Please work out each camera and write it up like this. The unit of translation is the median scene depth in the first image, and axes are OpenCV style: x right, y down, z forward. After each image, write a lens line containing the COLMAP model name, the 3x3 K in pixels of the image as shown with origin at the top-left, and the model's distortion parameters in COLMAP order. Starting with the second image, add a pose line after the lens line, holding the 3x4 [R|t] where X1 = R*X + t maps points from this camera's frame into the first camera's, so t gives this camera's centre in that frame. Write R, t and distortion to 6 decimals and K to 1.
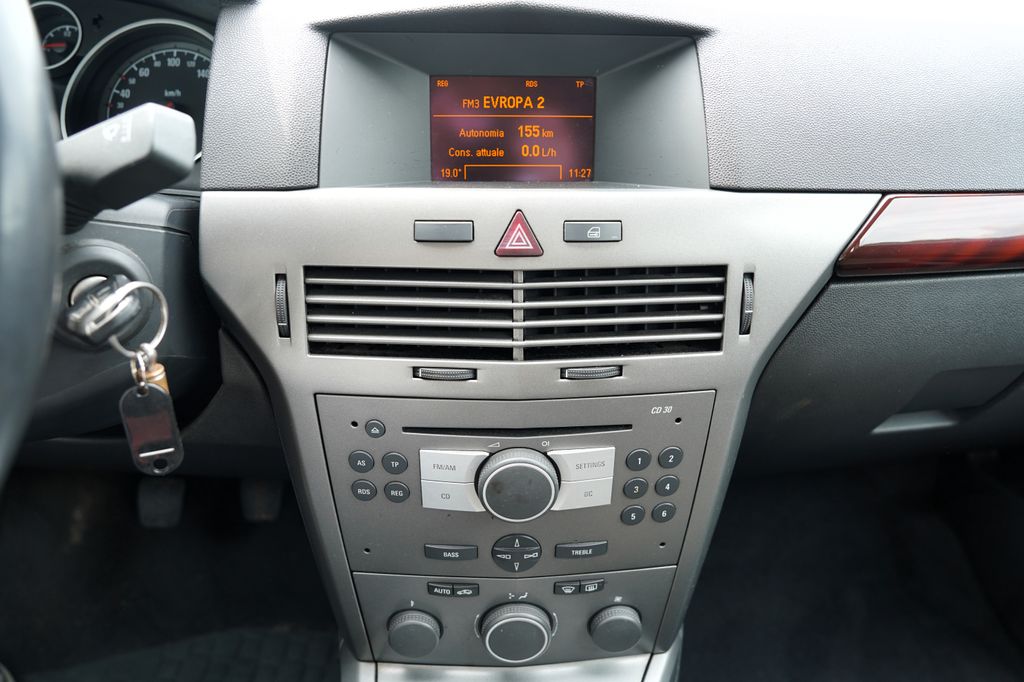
lens RADIAL K [[701.2, 0, 512.0], [0, 701.2, 341.0], [0, 0, 1]] dist [-0.108924, 0.078506]
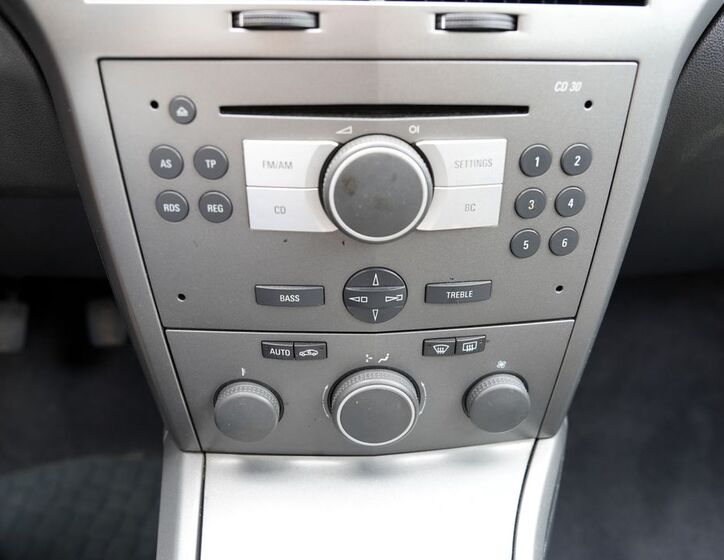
lens RADIAL K [[577.4, 0, 363.1], [0, 577.4, 283.8], [0, 0, 1]] dist [-0.112580, 0.084551]
pose [[0.999856, -0.013475, 0.010363, -0.013395], [0.012939, 0.998660, 0.050107, 0.261600], [-0.011024, -0.049966, 0.998690, 0.365148]]
